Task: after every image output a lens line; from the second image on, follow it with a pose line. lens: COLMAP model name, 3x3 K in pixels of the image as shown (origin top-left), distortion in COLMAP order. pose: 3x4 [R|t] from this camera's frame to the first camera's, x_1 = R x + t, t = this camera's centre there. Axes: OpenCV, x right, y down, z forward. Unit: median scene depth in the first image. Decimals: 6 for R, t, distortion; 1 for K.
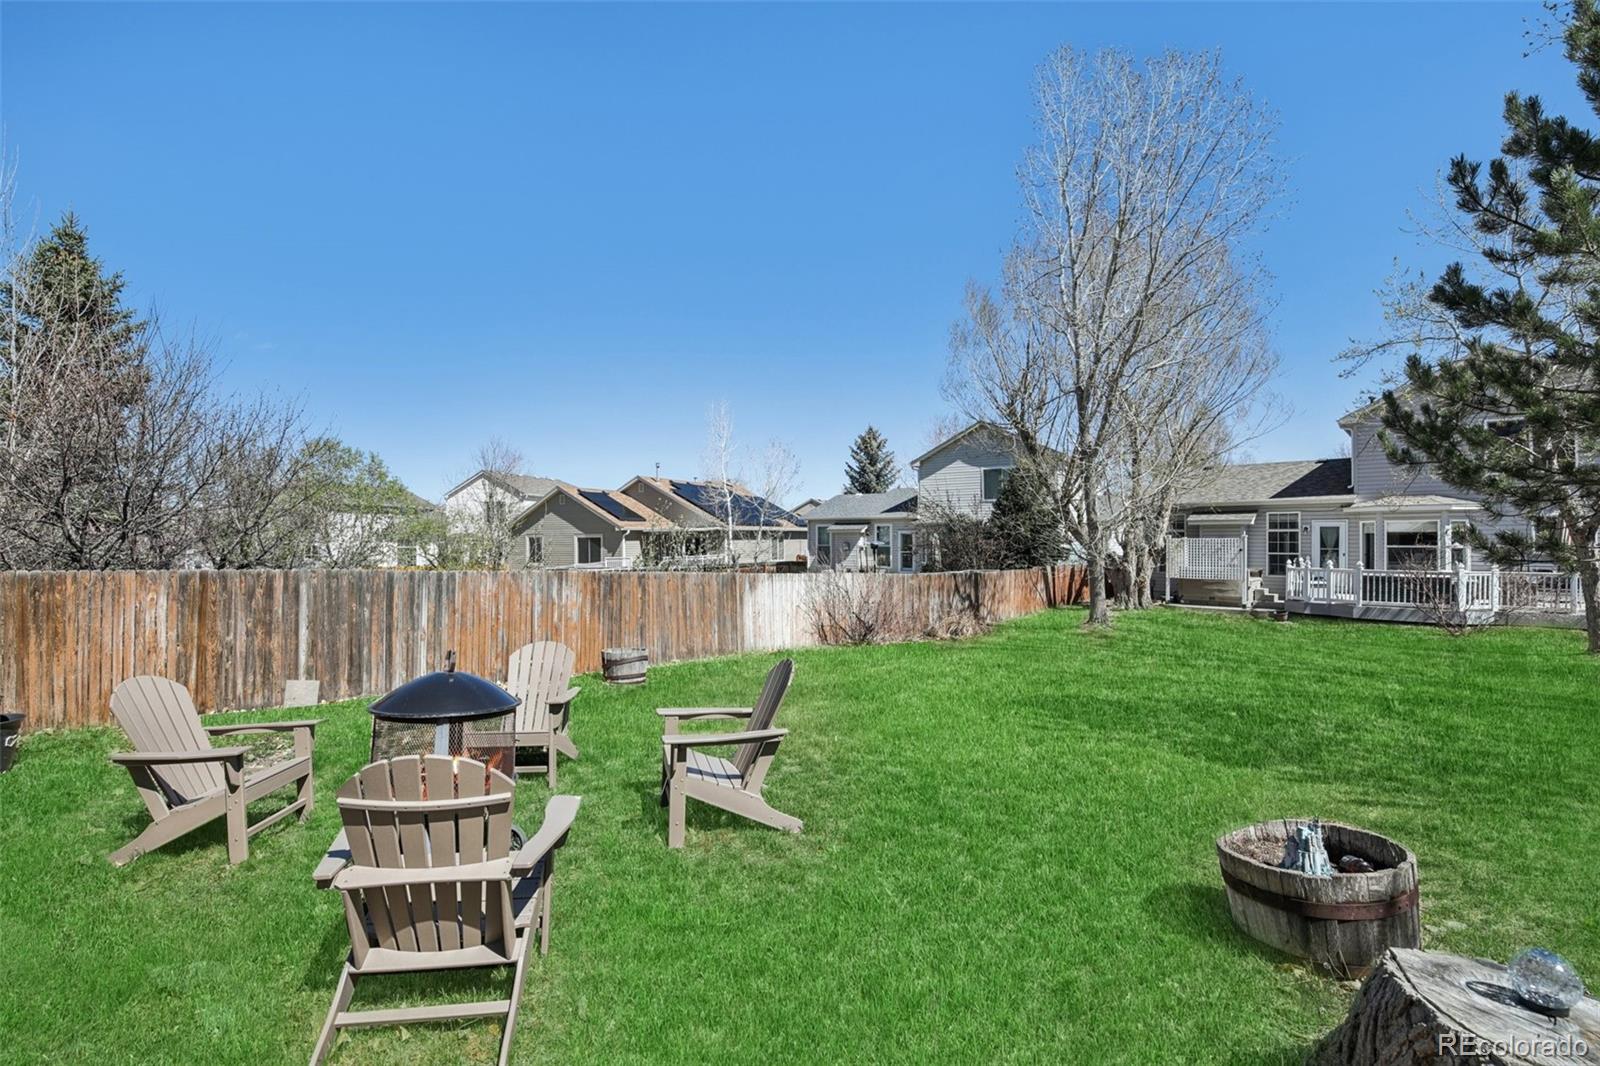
lens RADIAL K [[690.8, 0, 800.0], [0, 690.8, 533.0], [0, 0, 1]] dist [-0.010862, -0.000421]
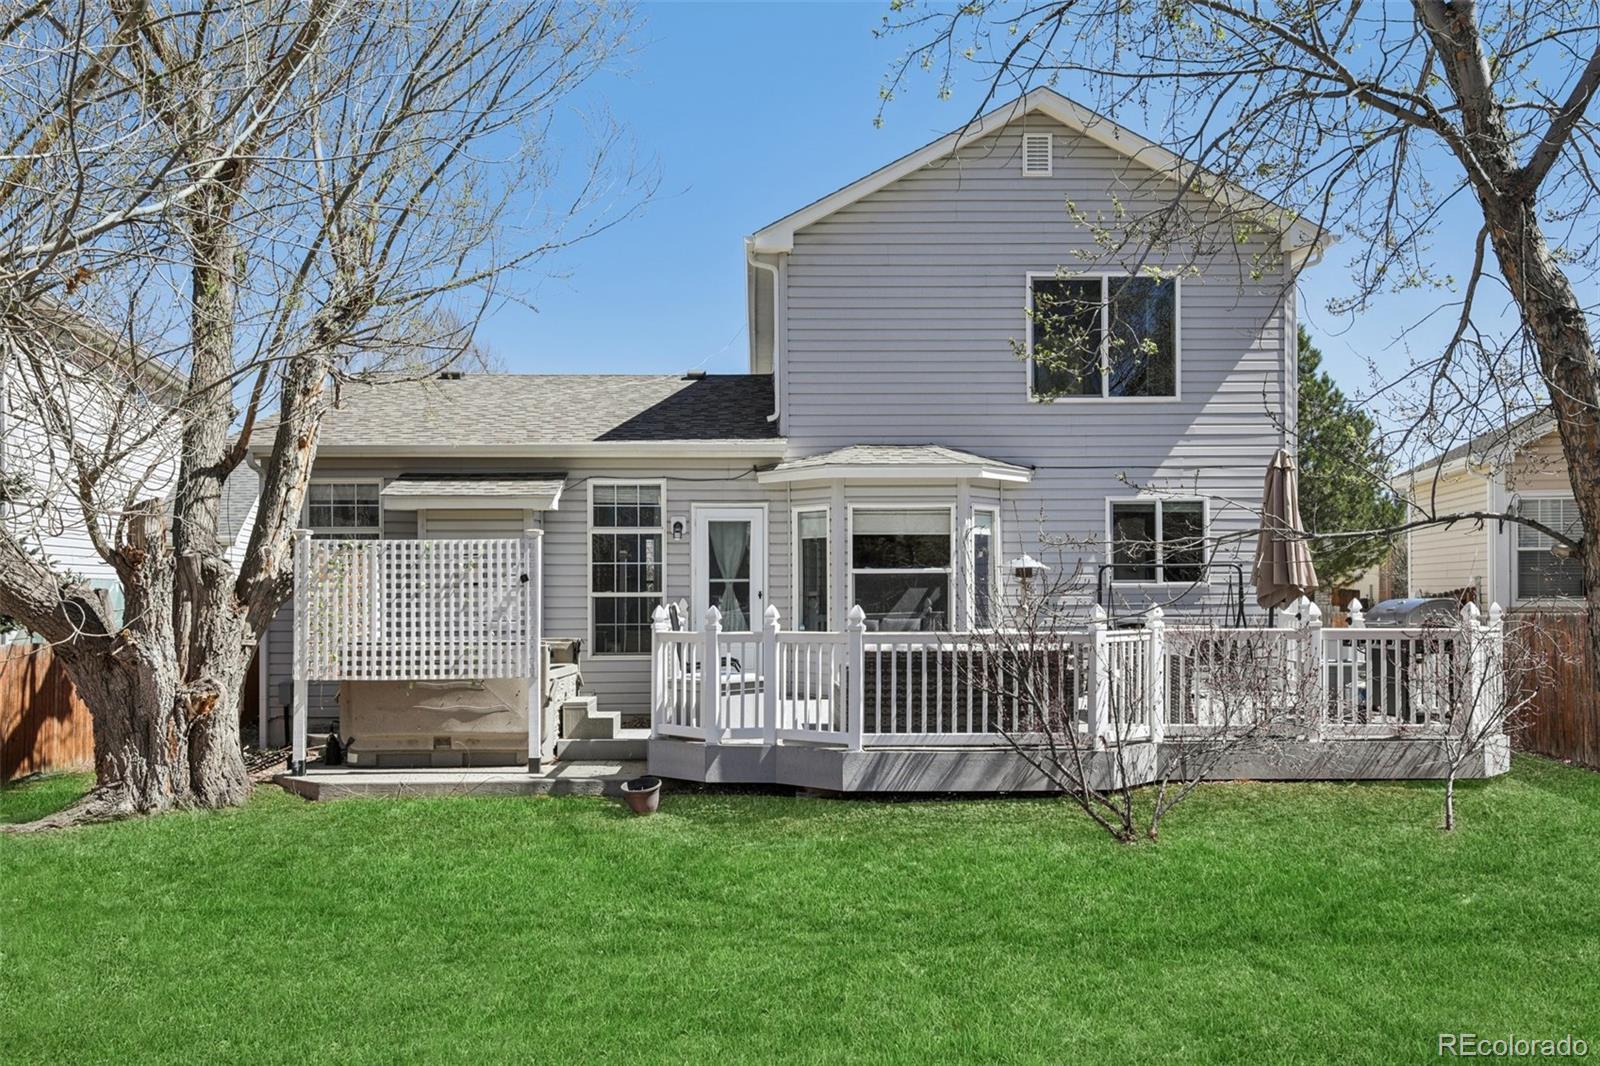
lens RADIAL K [[1249.1, 0, 800.0], [0, 1249.1, 533.0], [0, 0, 1]] dist [0.036273, 0.002483]
pose [[0.704429, 0.026249, 0.709289, 0.318354], [-0.001316, 0.999363, -0.035677, 0.022691], [-0.709774, 0.024198, 0.704014, 0.500440]]
